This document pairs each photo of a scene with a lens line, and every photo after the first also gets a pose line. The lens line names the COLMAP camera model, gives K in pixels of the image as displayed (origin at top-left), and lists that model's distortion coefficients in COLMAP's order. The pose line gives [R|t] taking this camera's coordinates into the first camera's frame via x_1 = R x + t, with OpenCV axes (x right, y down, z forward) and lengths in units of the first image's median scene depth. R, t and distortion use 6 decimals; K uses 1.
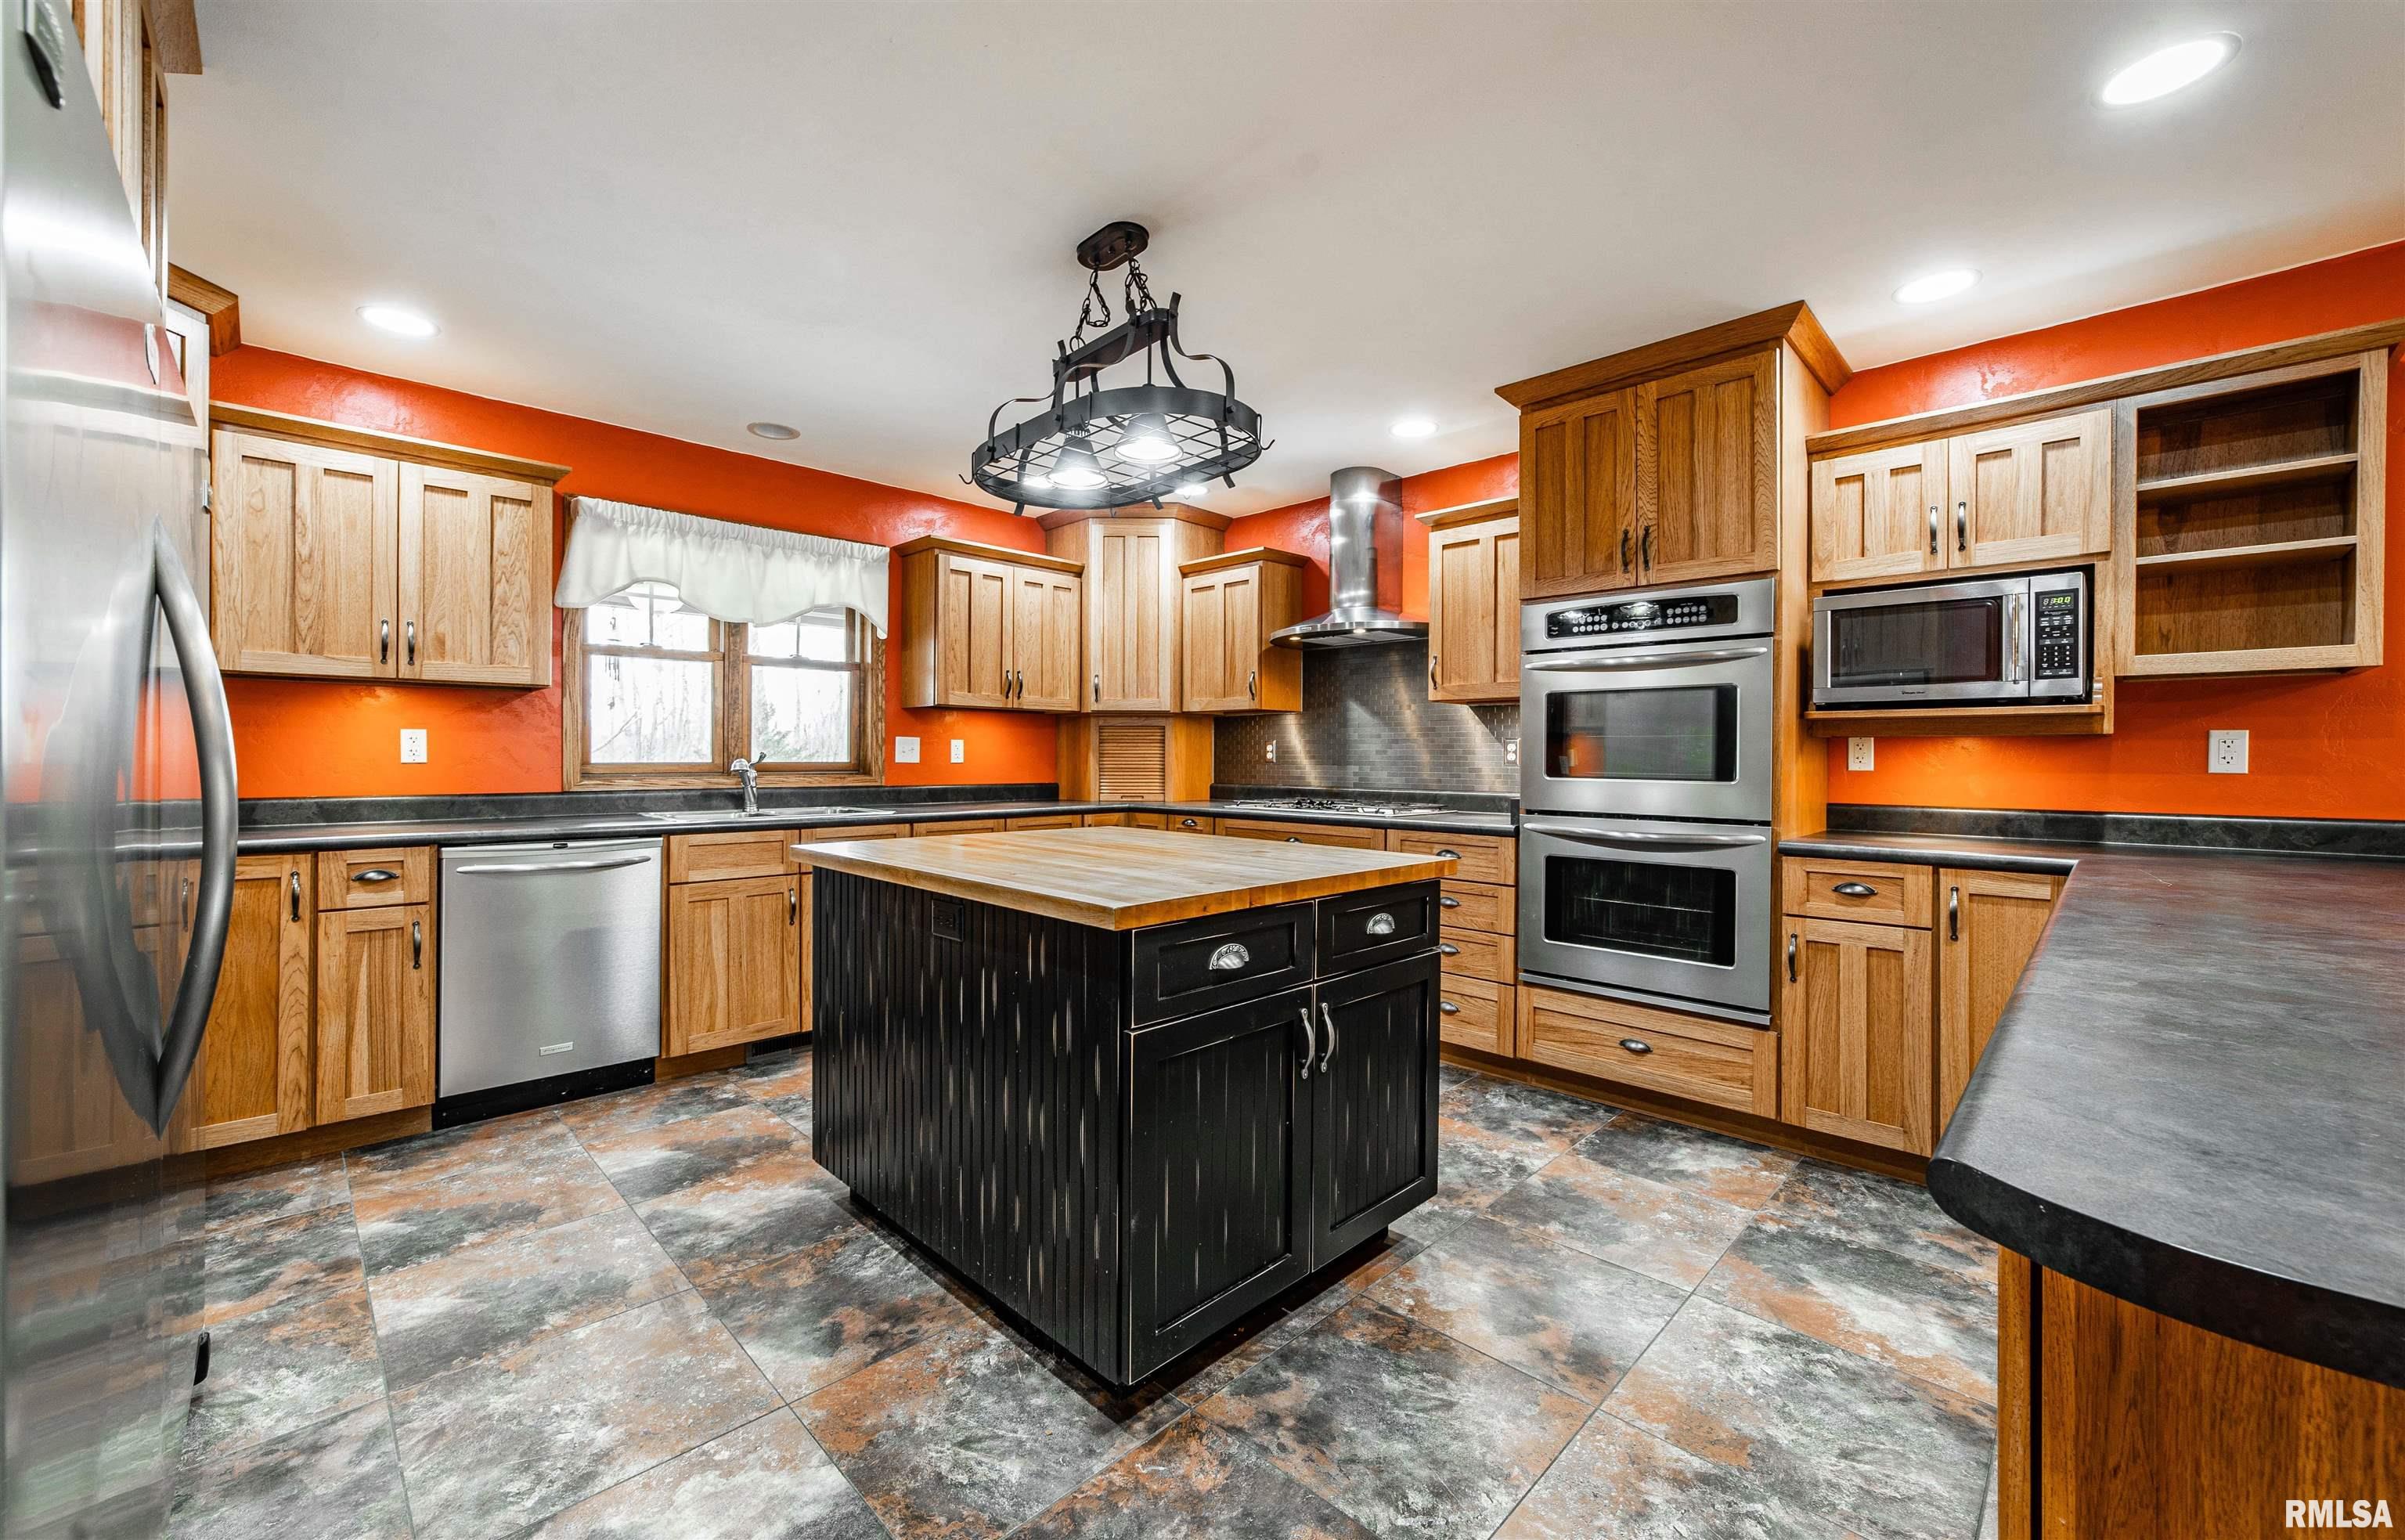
lens RADIAL K [[942.8, 0, 1191.2], [0, 942.8, 753.5], [0, 0, 1]] dist [-0.018733, 0.007288]
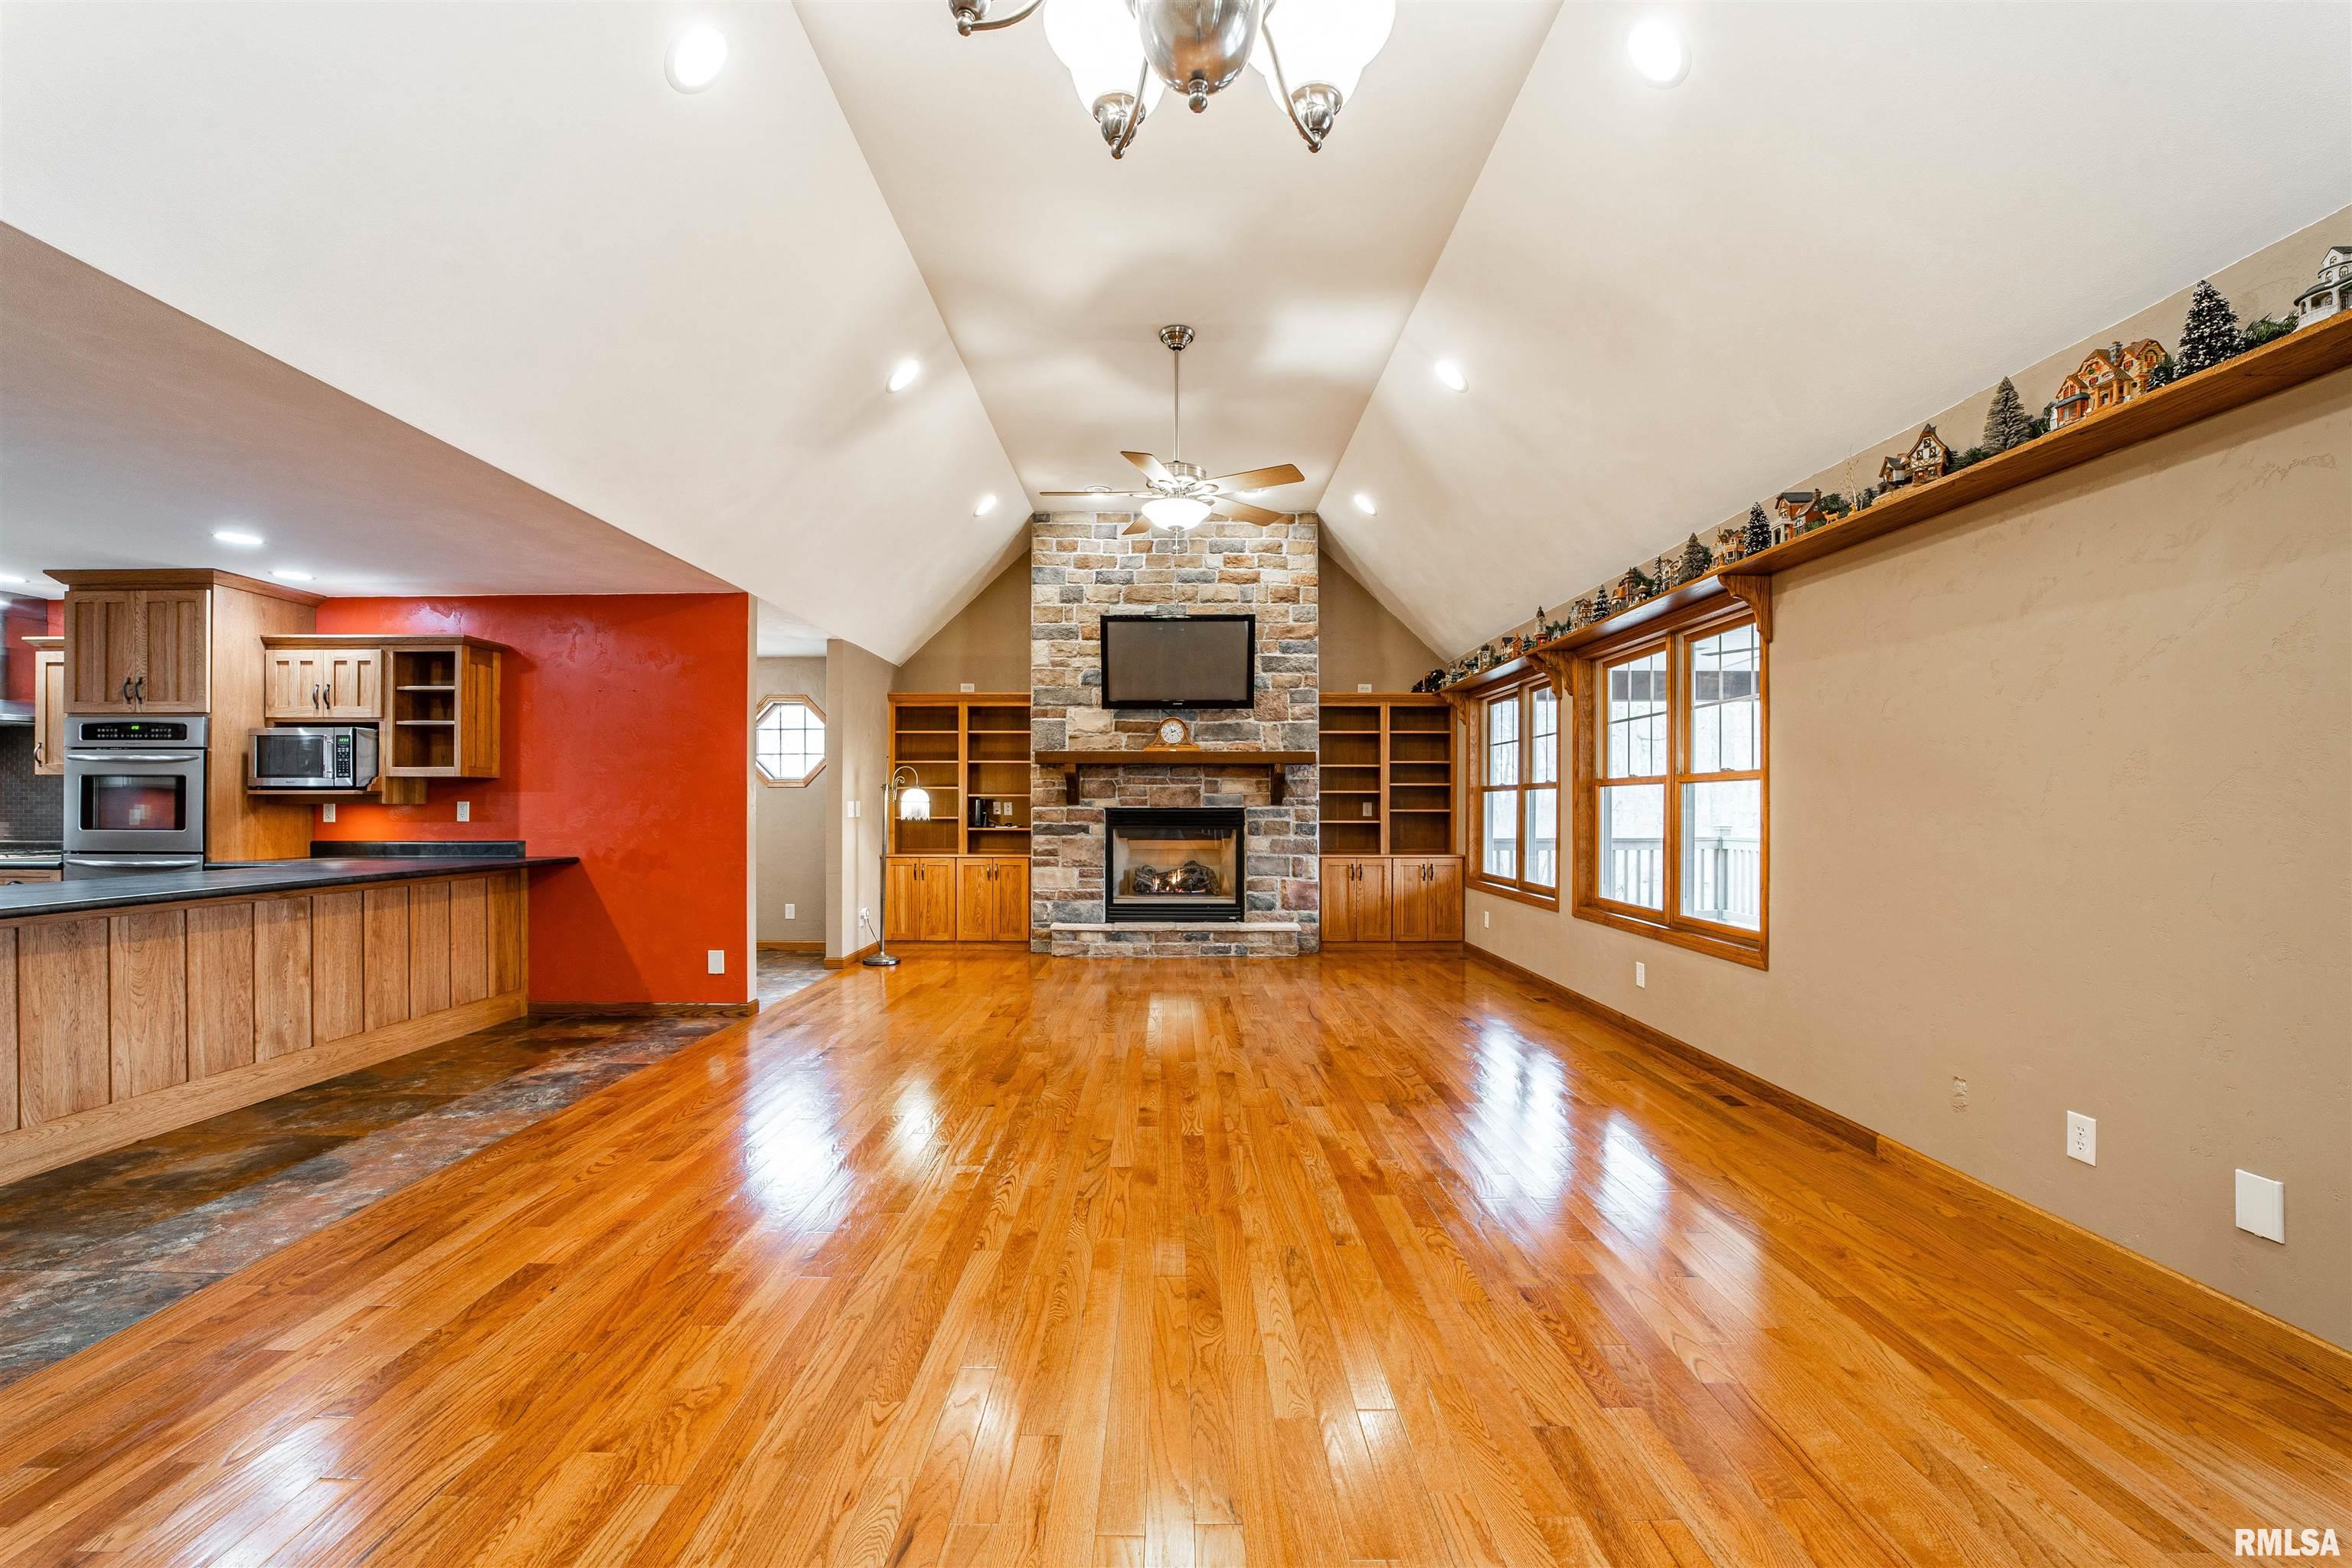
lens RADIAL K [[961.5, 0, 1161.7], [0, 961.5, 805.1], [0, 0, 1]] dist [-0.036124, 0.007463]
pose [[0.711651, -0.004484, 0.702519, 0.592386], [0.001002, 0.999985, 0.005368, -0.022238], [-0.702532, -0.003116, 0.711645, -1.389088]]
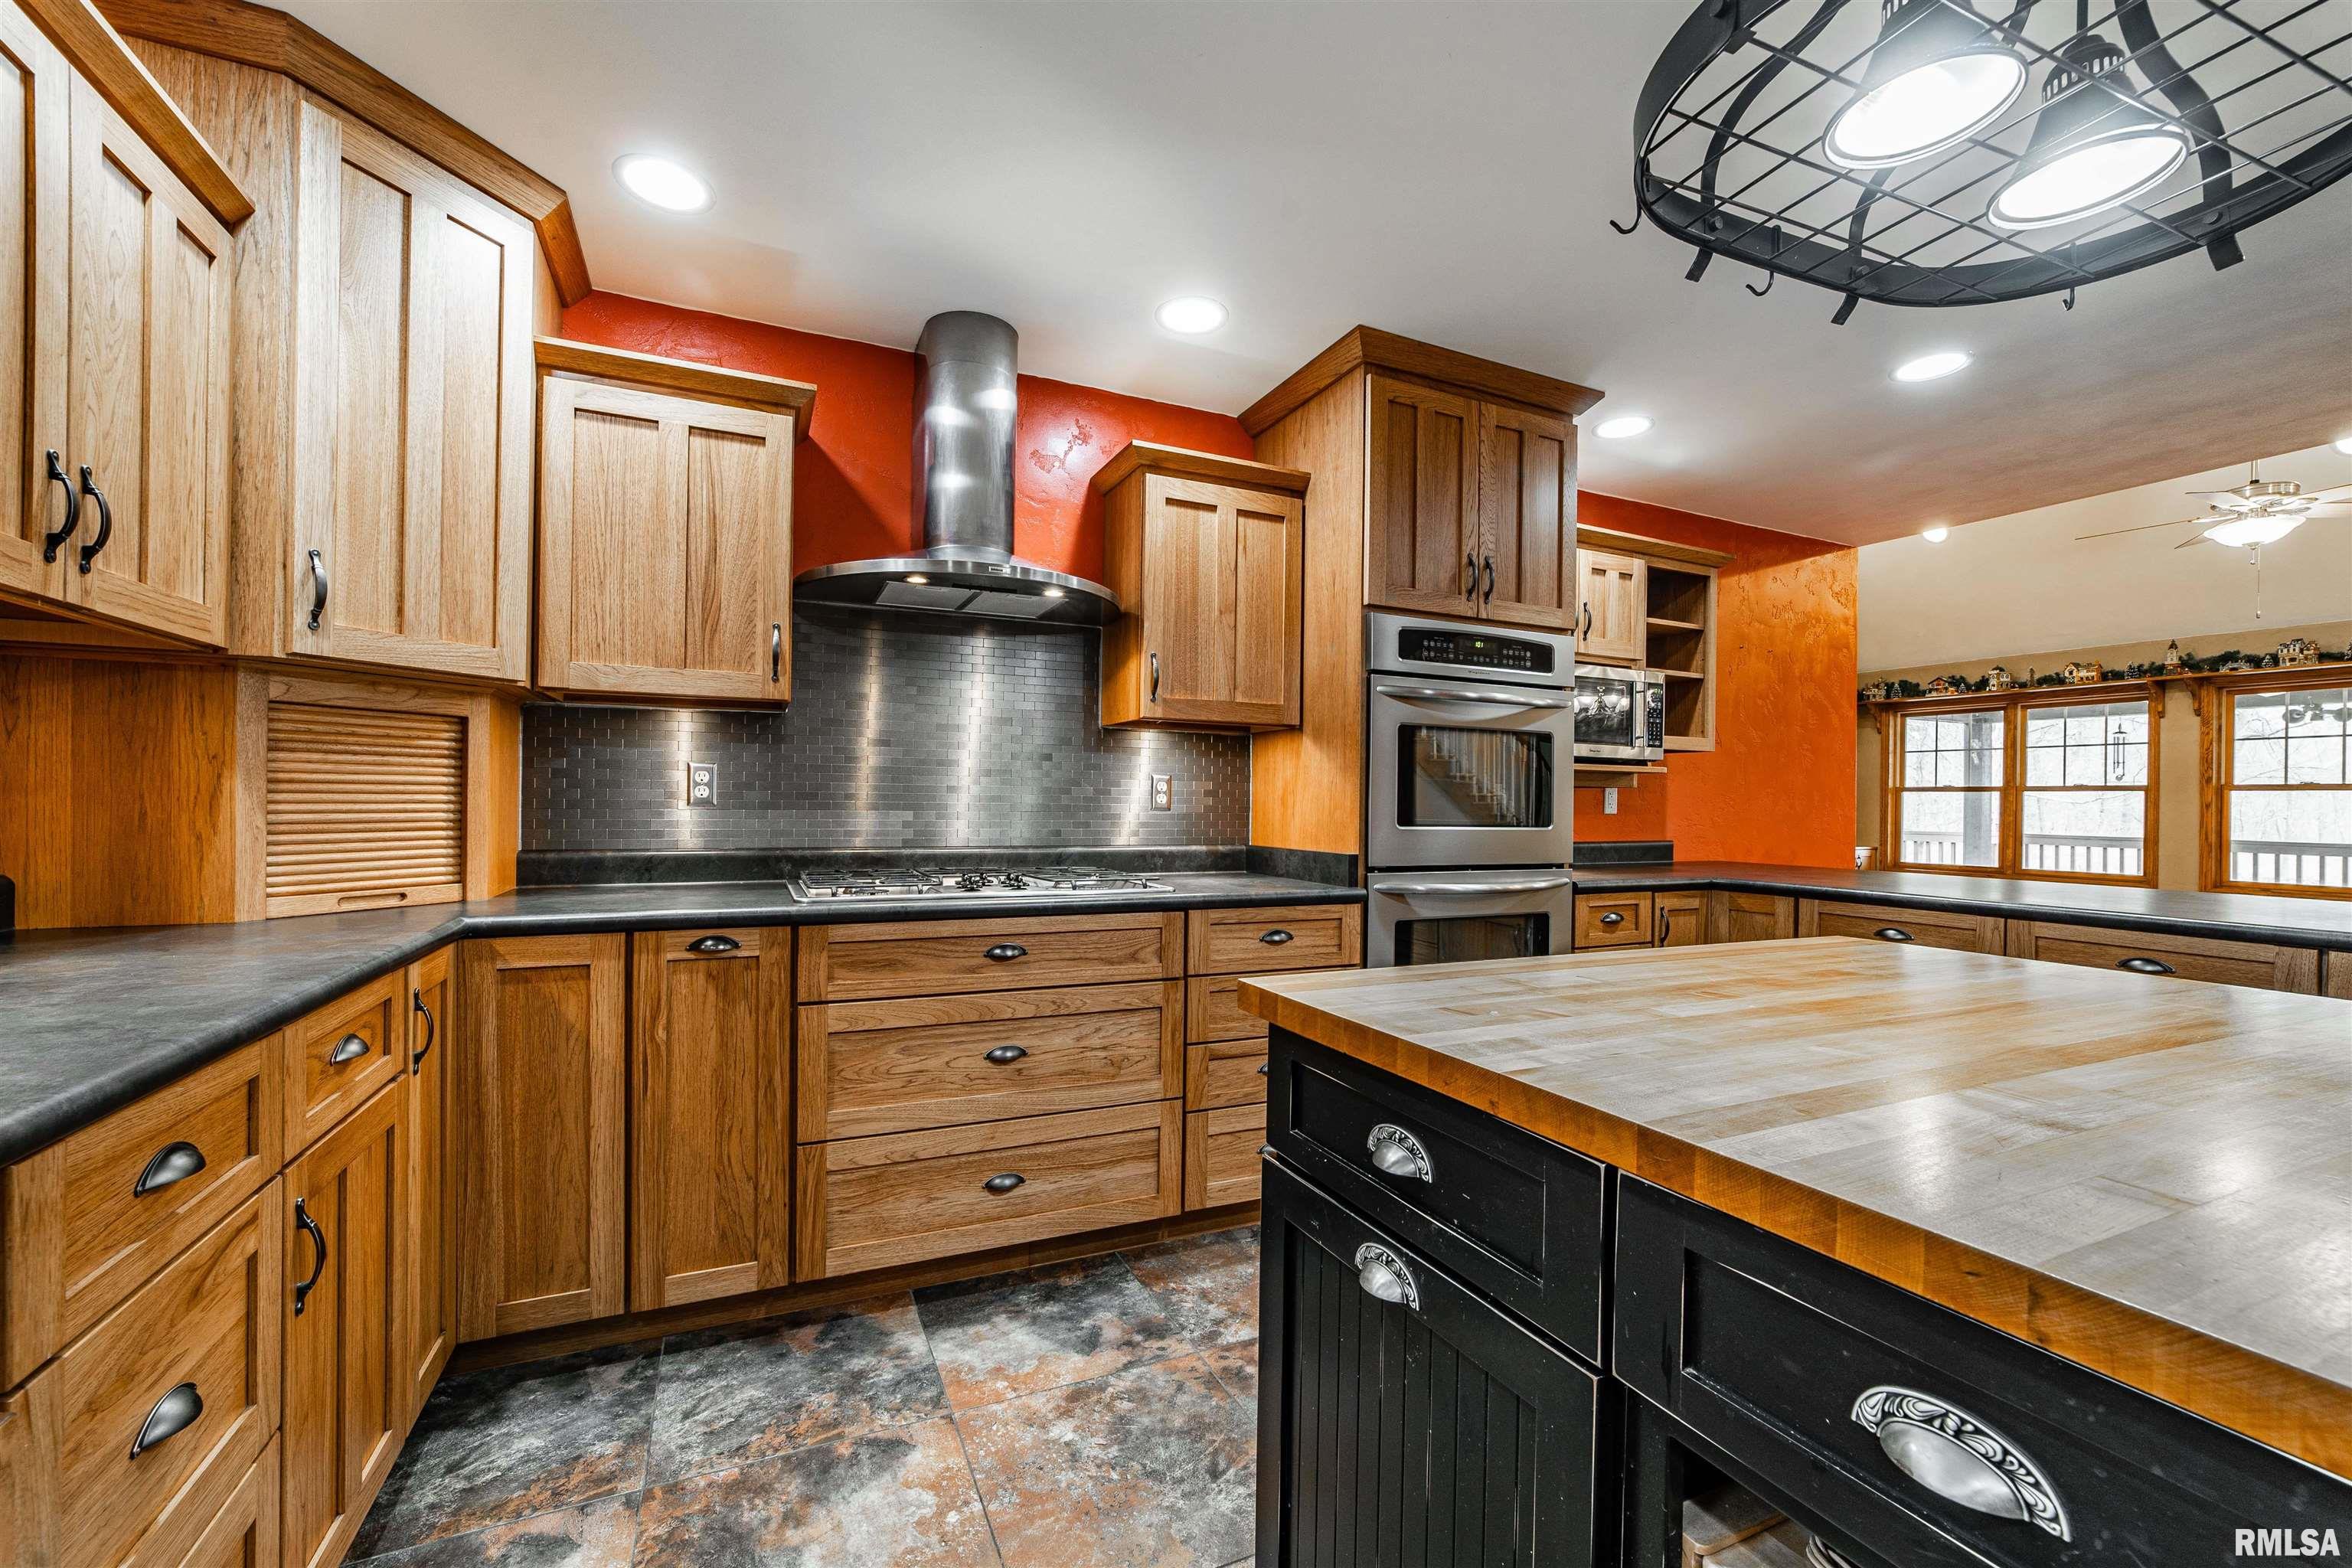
lens RADIAL K [[936.9, 0, 1163.6], [0, 936.9, 804.8], [0, 0, 1]] dist [-0.024296, 0.006707]
pose [[0.349865, -0.004075, 0.936791, -0.481197], [-0.013983, 0.999856, 0.009572, 0.001365], [-0.936696, -0.016448, 0.349758, 0.937691]]
